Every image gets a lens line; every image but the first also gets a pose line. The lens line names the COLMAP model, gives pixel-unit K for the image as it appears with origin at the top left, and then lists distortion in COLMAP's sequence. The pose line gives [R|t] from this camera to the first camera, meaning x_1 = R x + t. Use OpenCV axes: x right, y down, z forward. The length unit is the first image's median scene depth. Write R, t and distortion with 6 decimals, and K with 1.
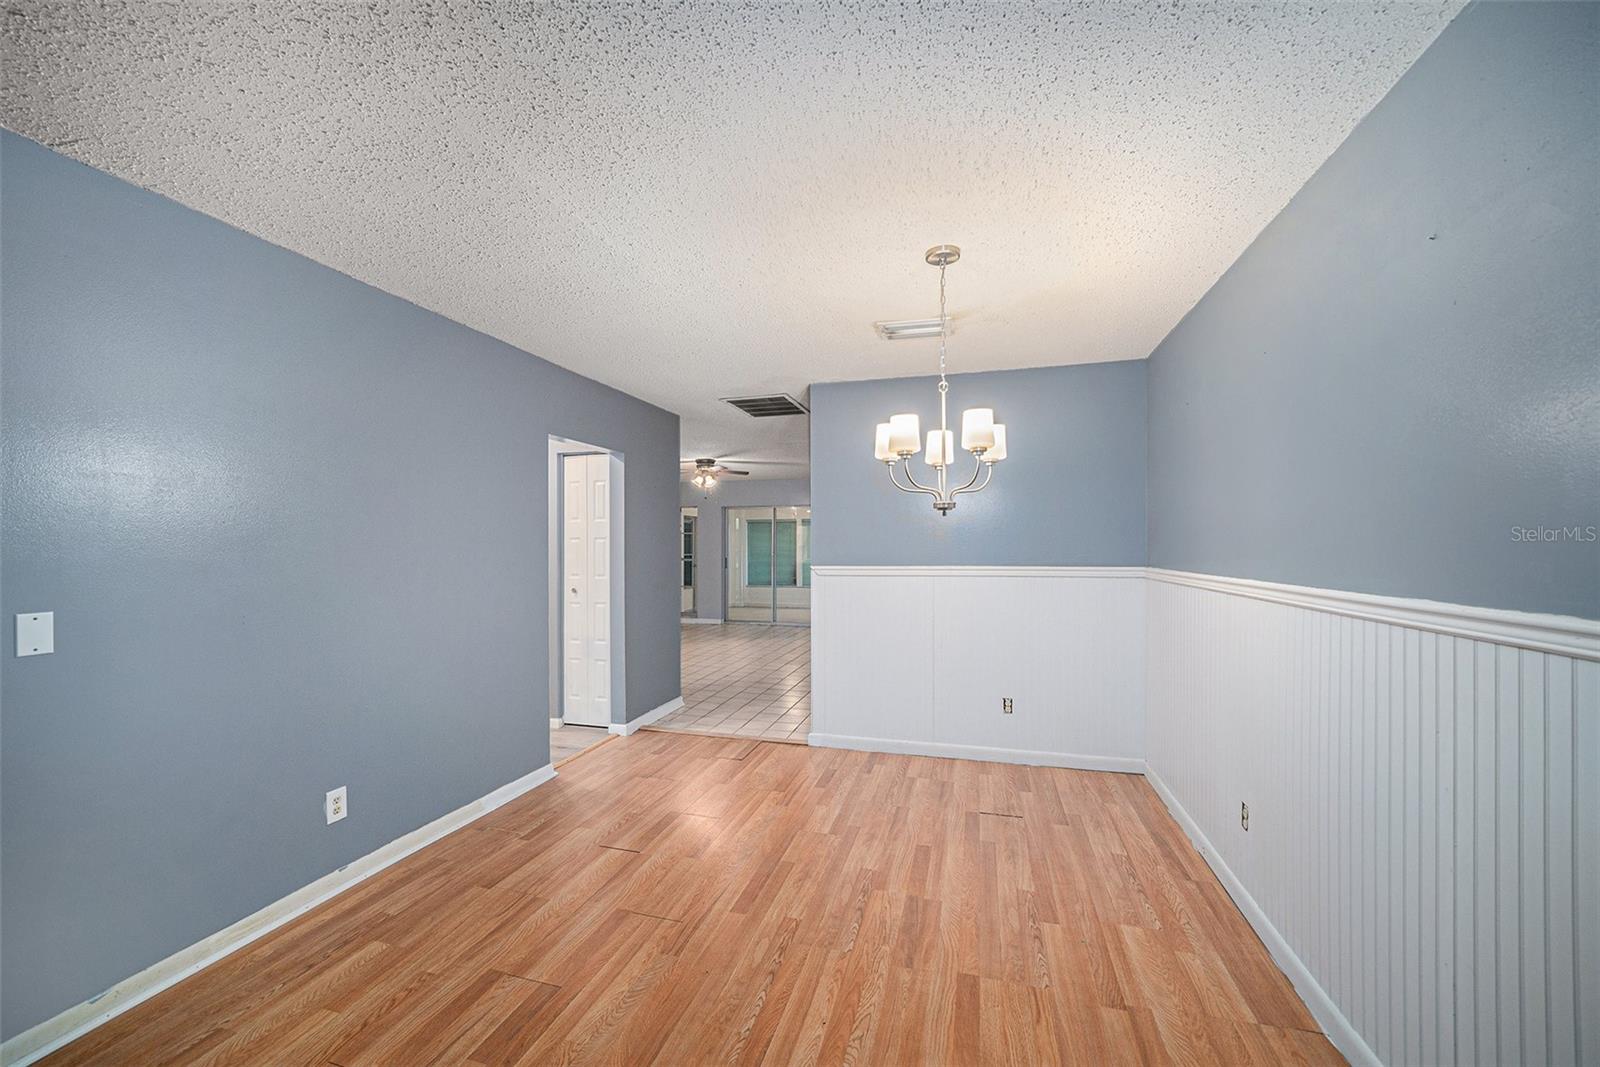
lens RADIAL K [[621.2, 0, 800.2], [0, 621.2, 547.4], [0, 0, 1]] dist [-0.014251, 0.000994]
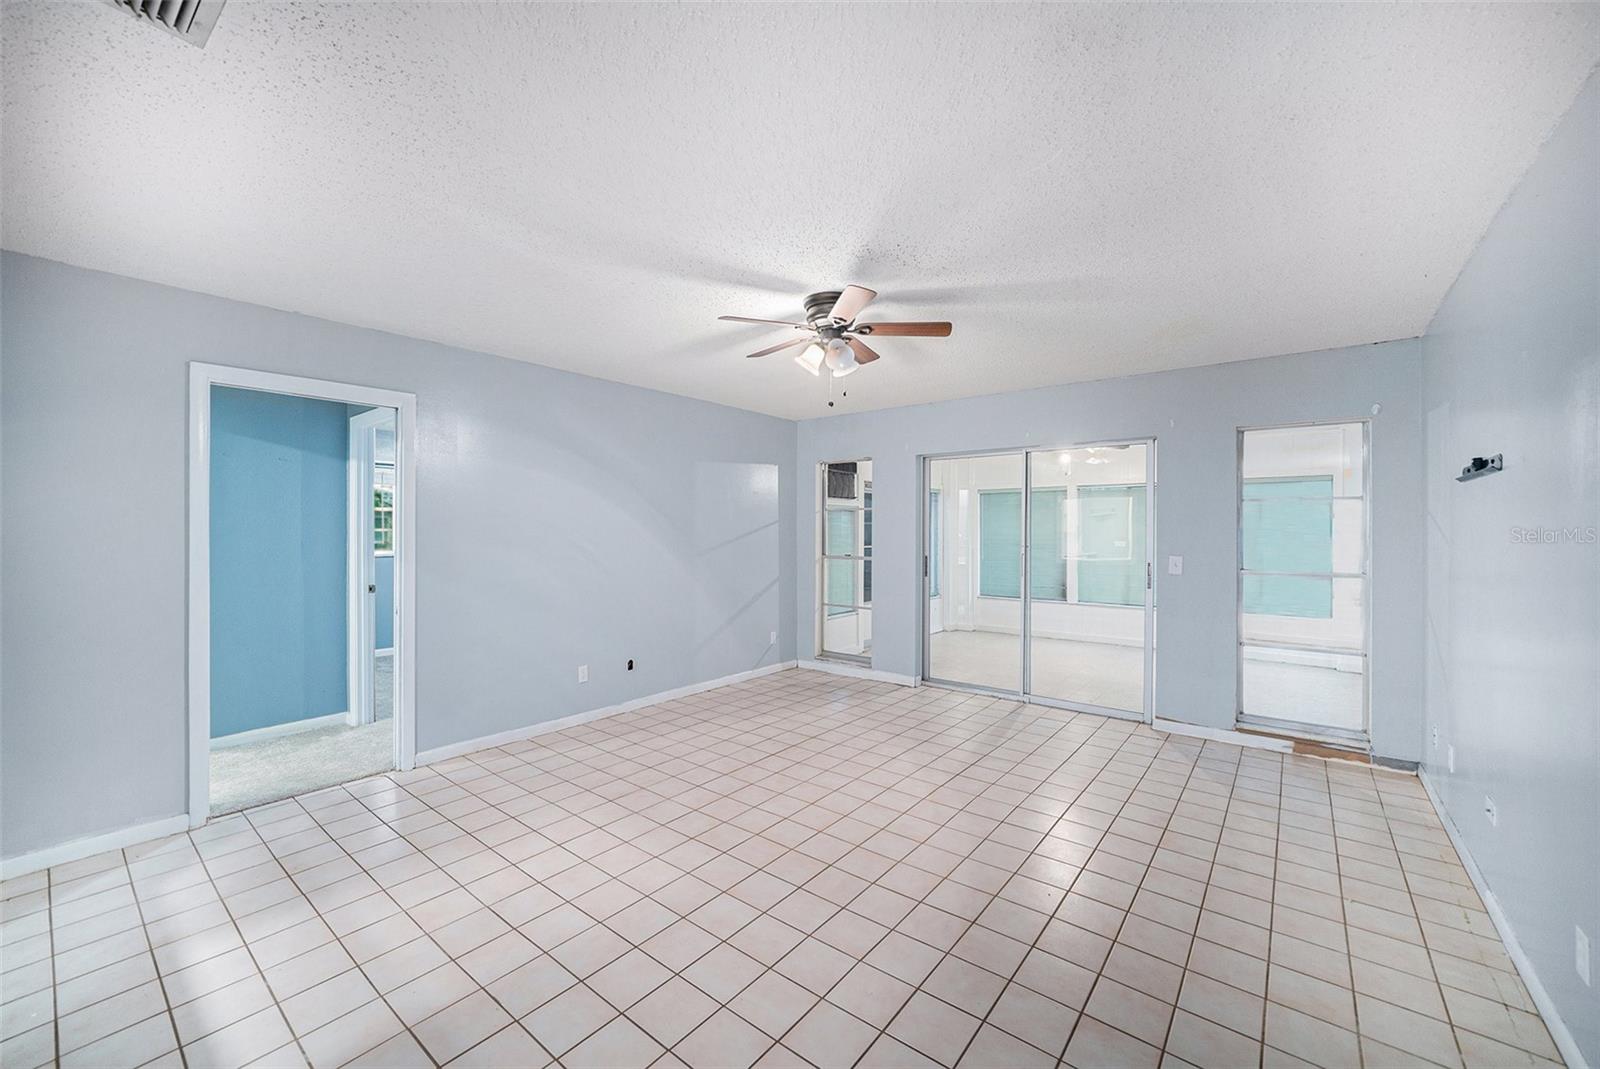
lens RADIAL K [[621.2, 0, 795.2], [0, 621.2, 534.3], [0, 0, 1]] dist [-0.014251, 0.000994]
pose [[0.922417, 0.005119, -0.386163, -0.046333], [-0.003755, 0.999984, 0.004285, -0.007018], [0.386178, -0.002503, 0.922421, 1.054368]]
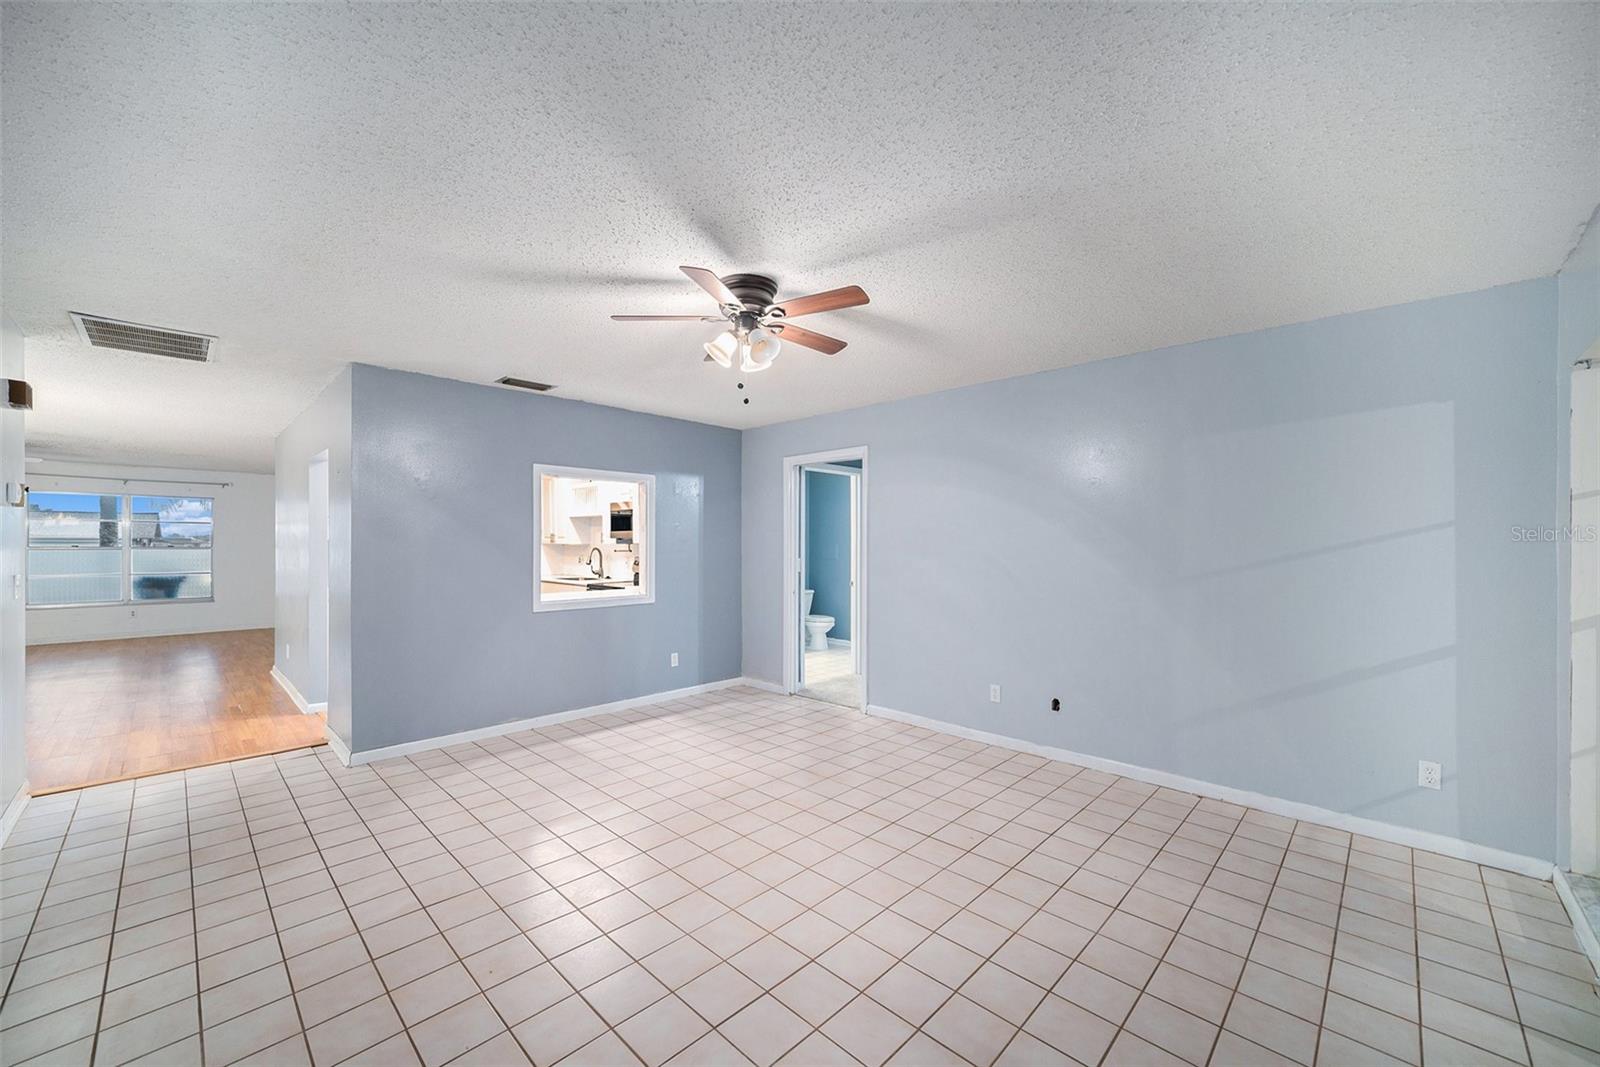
lens RADIAL K [[621.2, 0, 803.7], [0, 621.2, 542.9], [0, 0, 1]] dist [-0.014251, 0.000994]
pose [[-0.462198, -0.002126, -0.886774, 0.216405], [-0.006098, 0.999981, 0.000781, -0.006461], [0.886756, 0.005769, -0.462202, 1.957644]]
